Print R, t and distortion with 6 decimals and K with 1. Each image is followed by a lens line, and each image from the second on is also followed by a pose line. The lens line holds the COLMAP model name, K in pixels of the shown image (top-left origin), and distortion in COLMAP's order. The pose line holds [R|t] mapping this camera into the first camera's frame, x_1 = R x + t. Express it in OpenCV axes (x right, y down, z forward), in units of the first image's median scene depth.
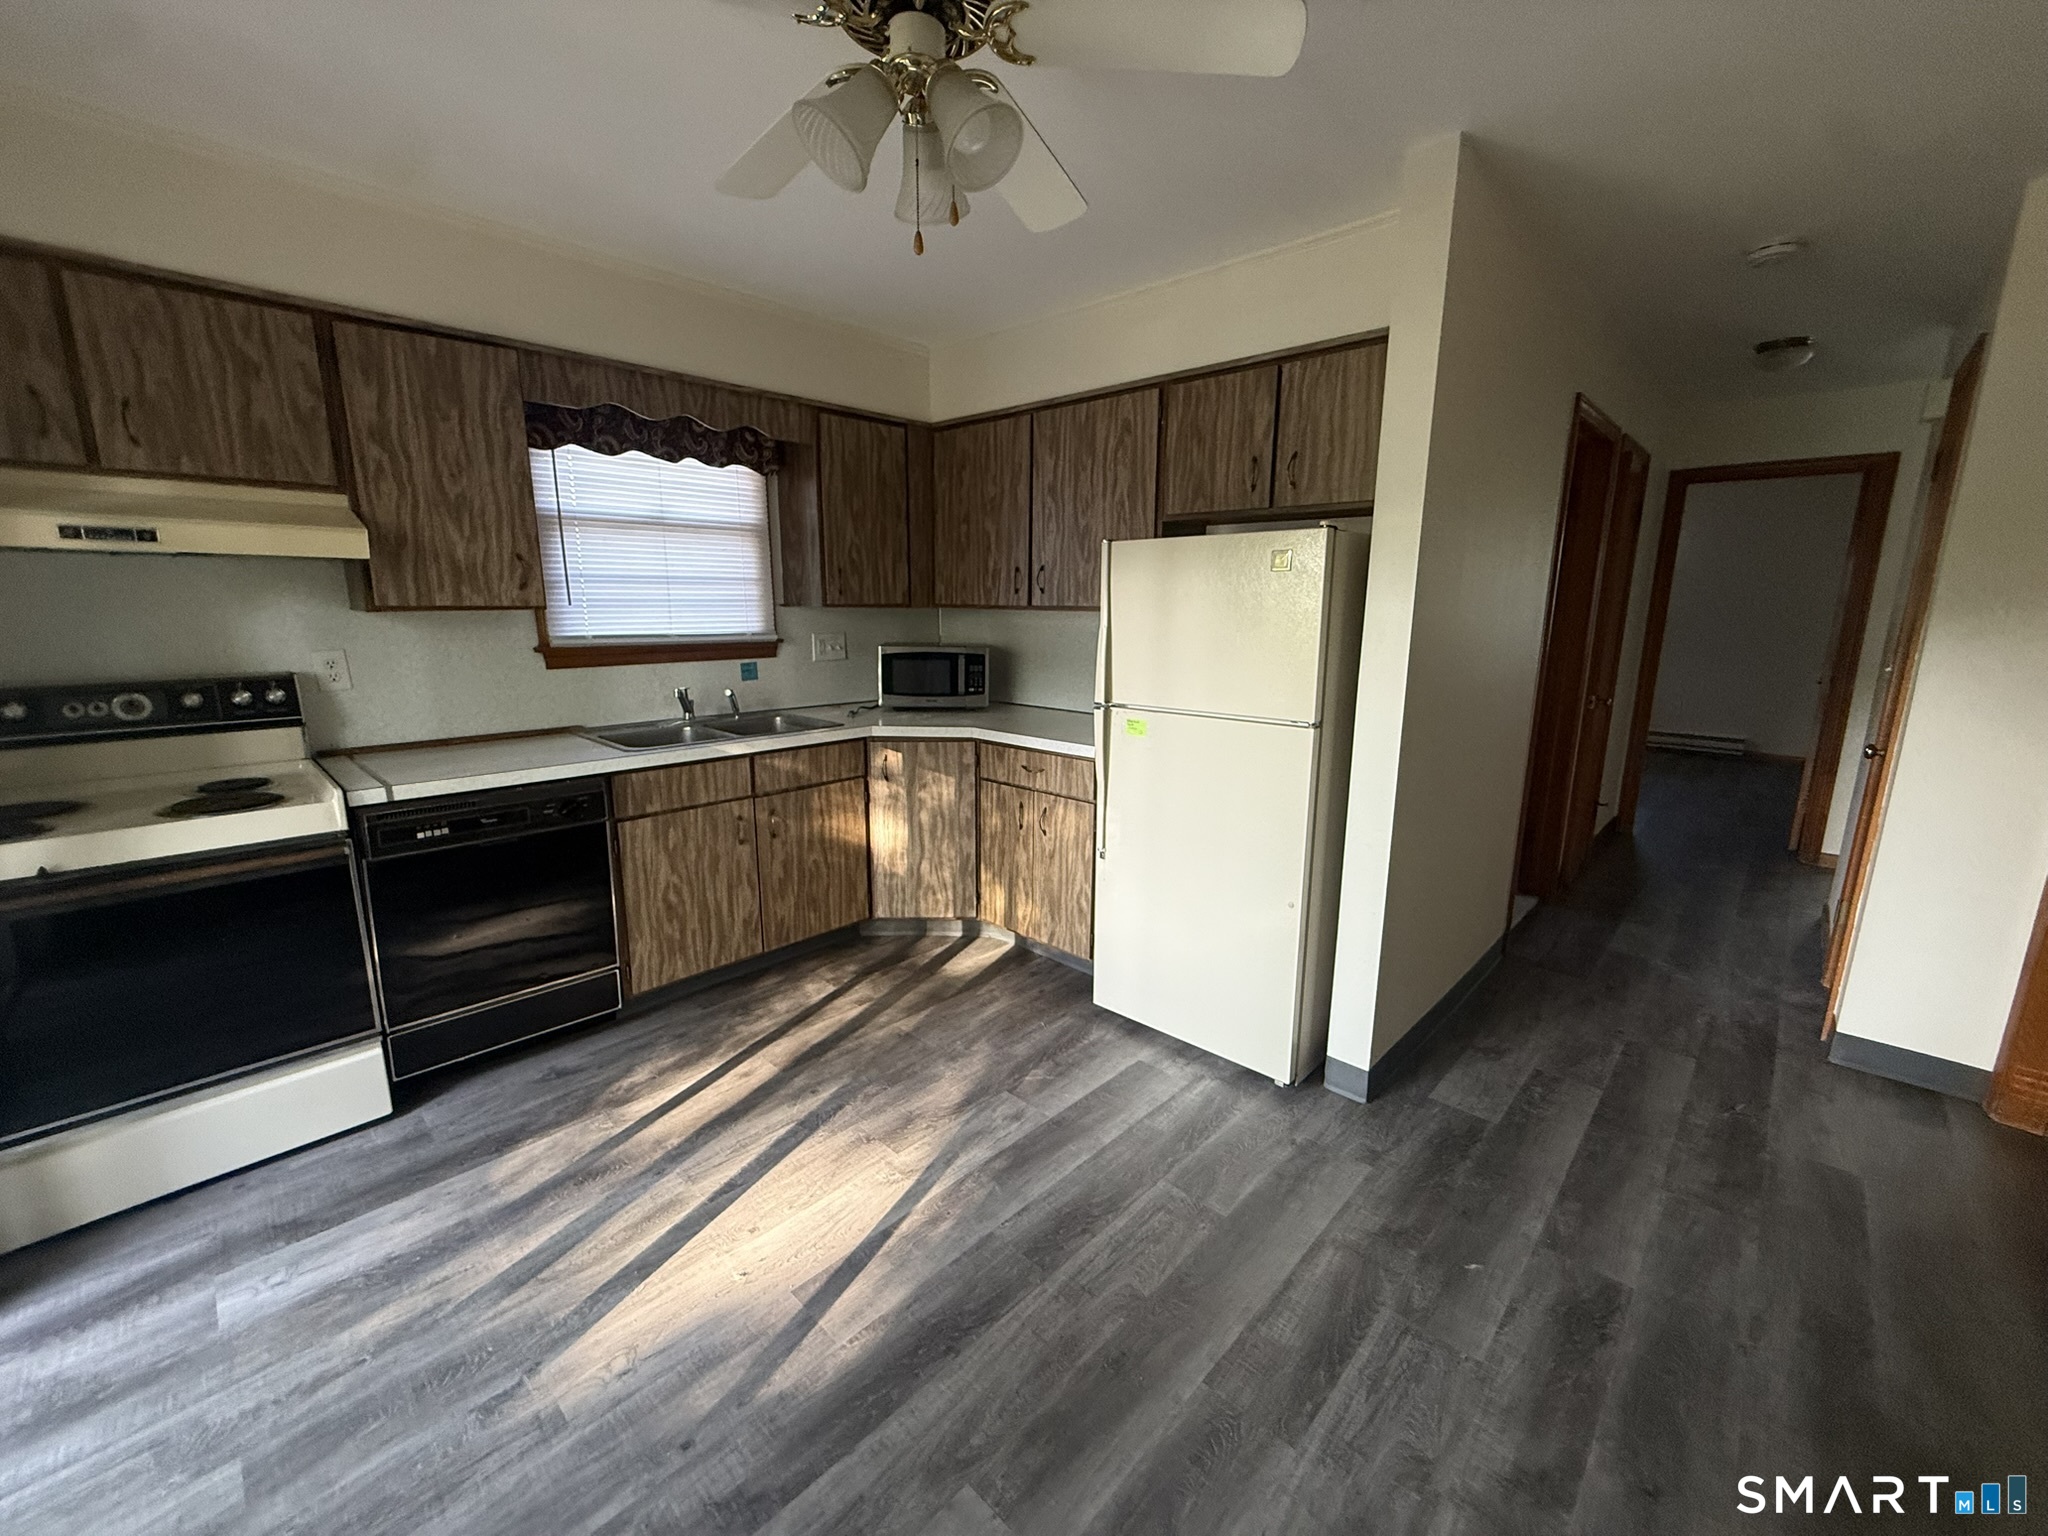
lens RADIAL K [[815.4, 0, 1018.3], [0, 815.4, 767.4], [0, 0, 1]] dist [0.000864, 0.000335]
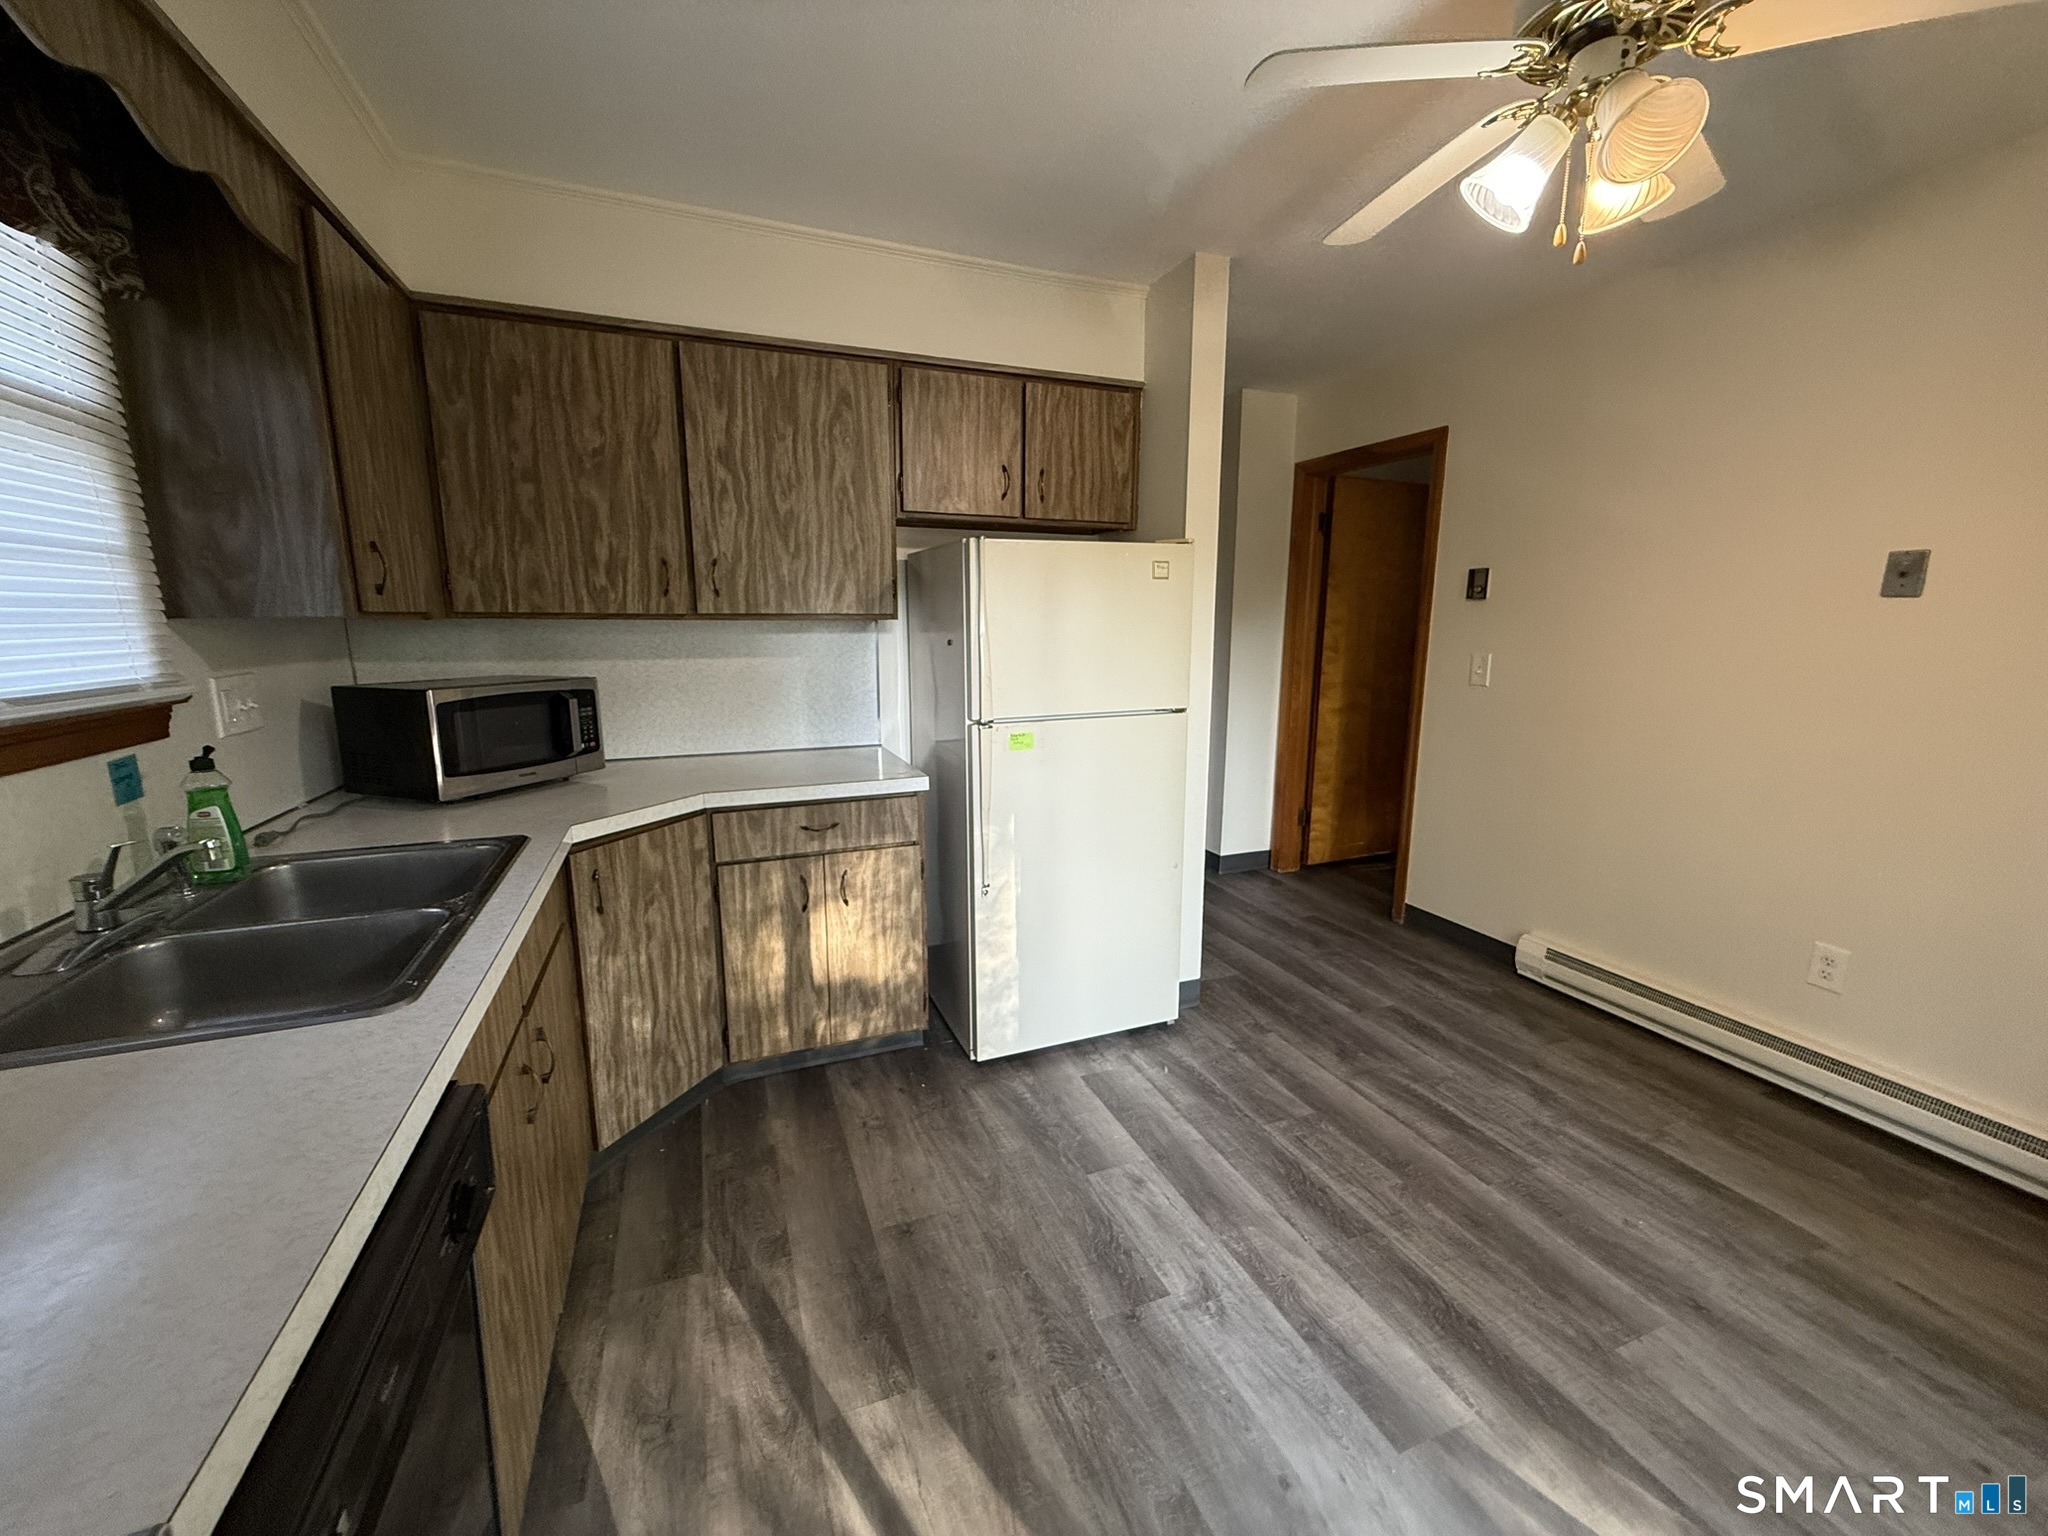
lens RADIAL K [[817.8, 0, 1016.7], [0, 817.8, 766.1], [0, 0, 1]] dist [-0.000579, -0.000083]
pose [[0.420277, -0.169924, 0.891343, -0.632874], [0.184862, 0.977742, 0.099231, -0.104859], [-0.888366, 0.123070, 0.442335, 0.542426]]
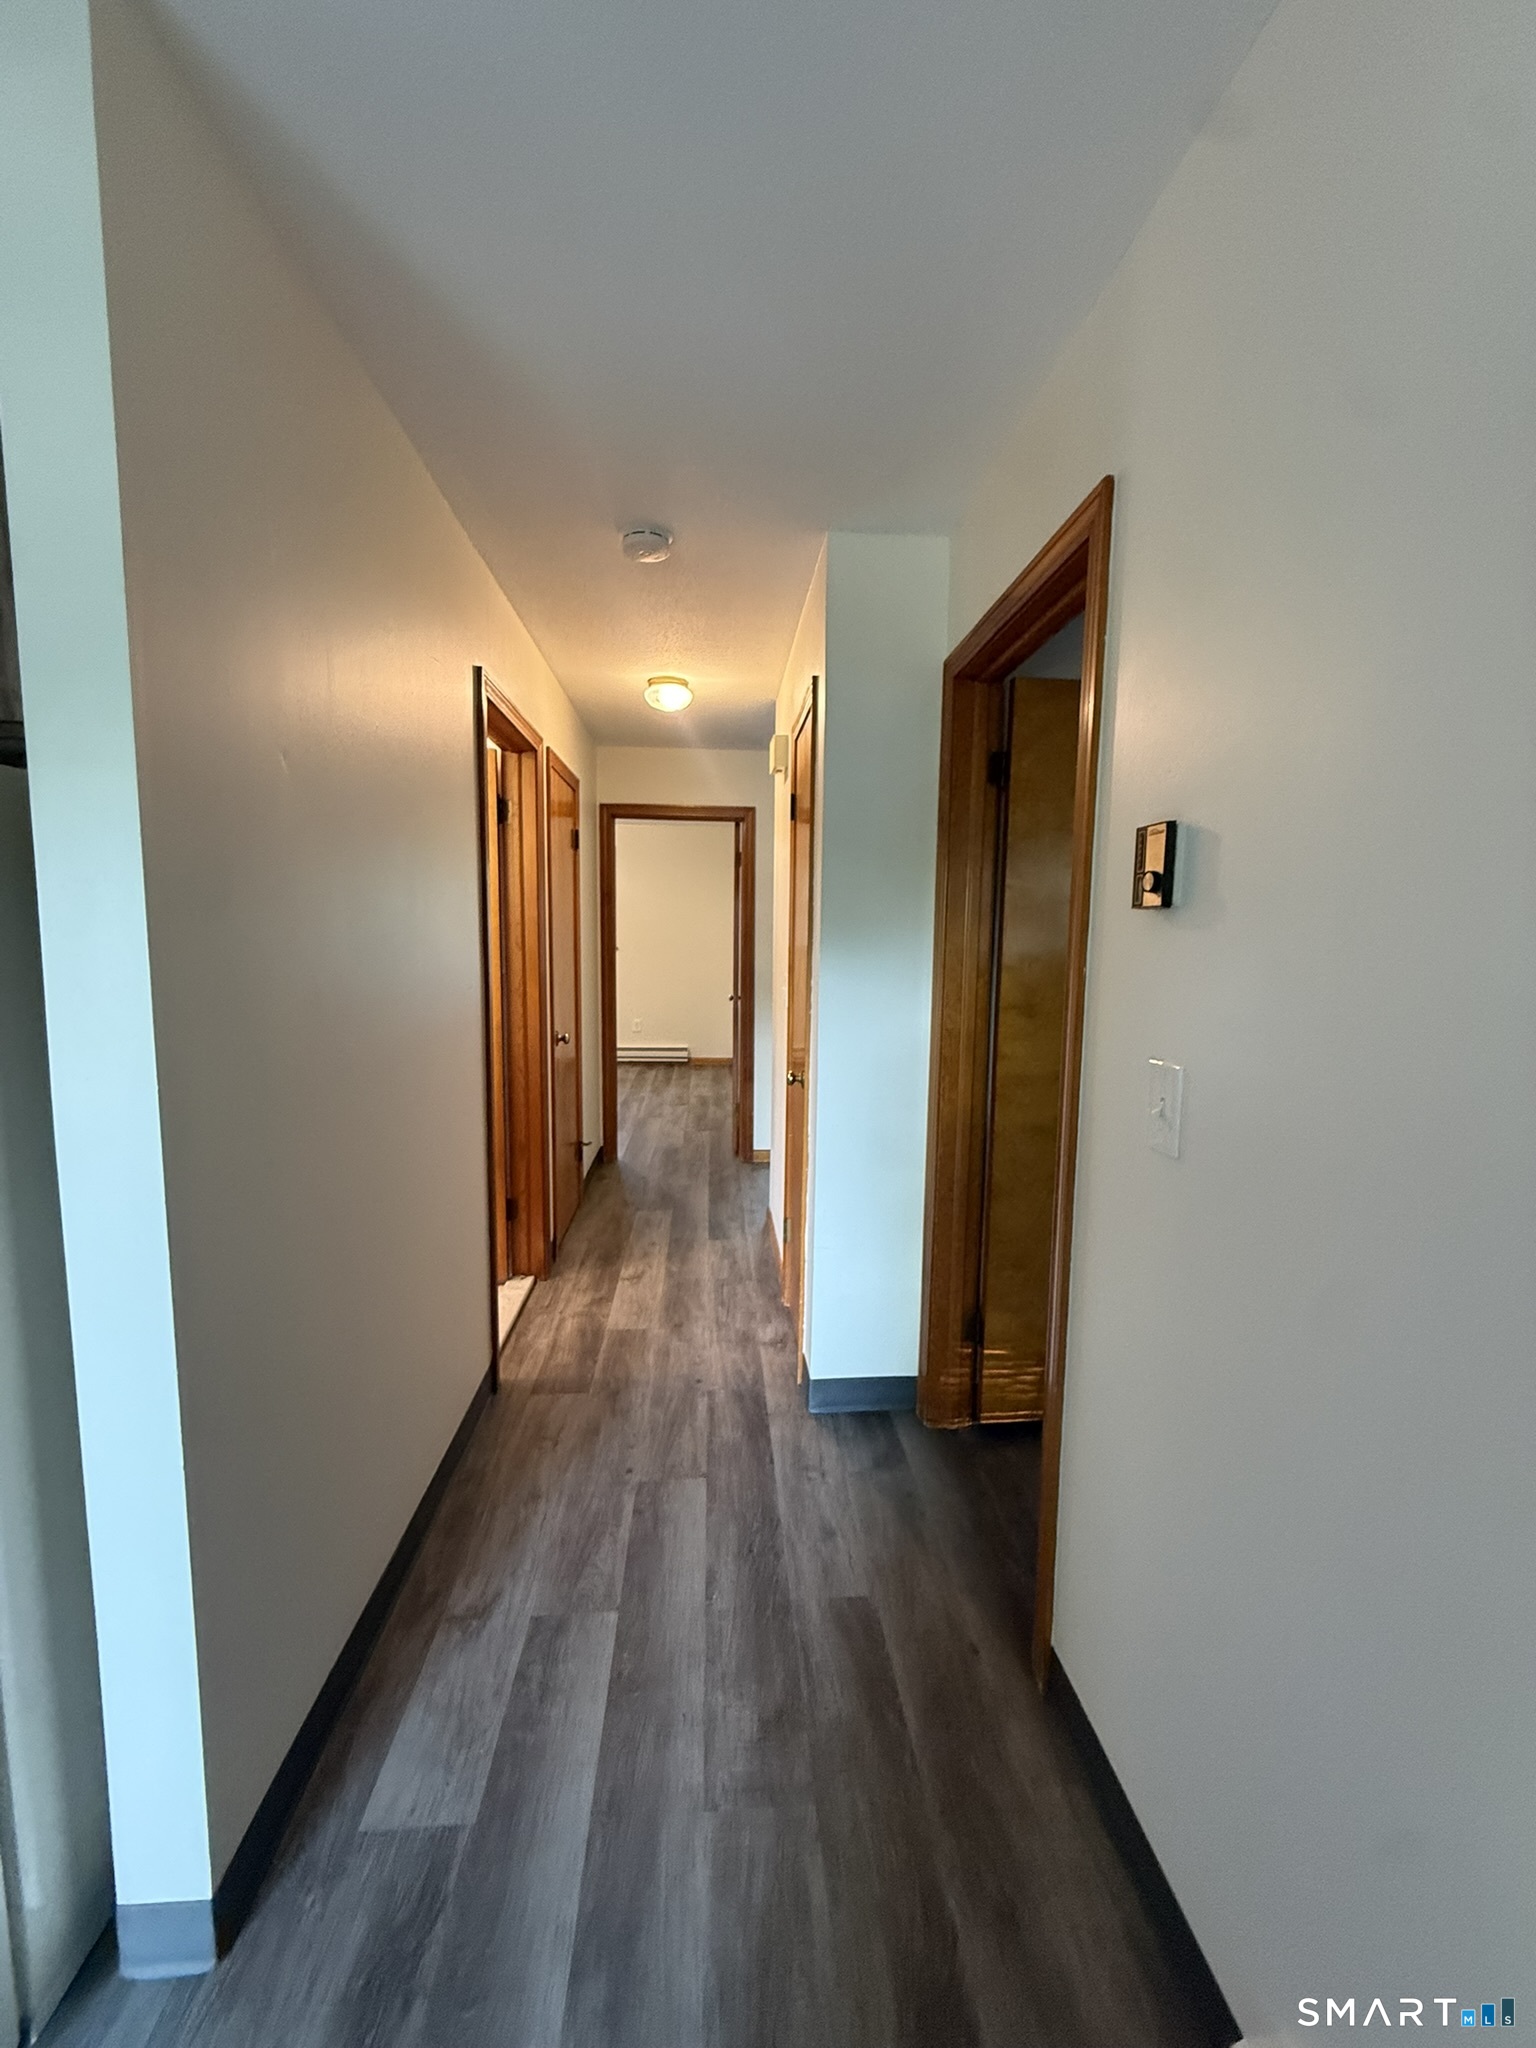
lens RADIAL K [[817.8, 0, 768.0], [0, 817.8, 1024.0], [0, 0, 1]] dist [-0.000579, -0.000083]
pose [[0.670419, -0.077231, 0.737953, 0.278390], [0.138875, 0.990053, -0.022550, -0.060344], [-0.728871, 0.117601, 0.674476, 0.320768]]
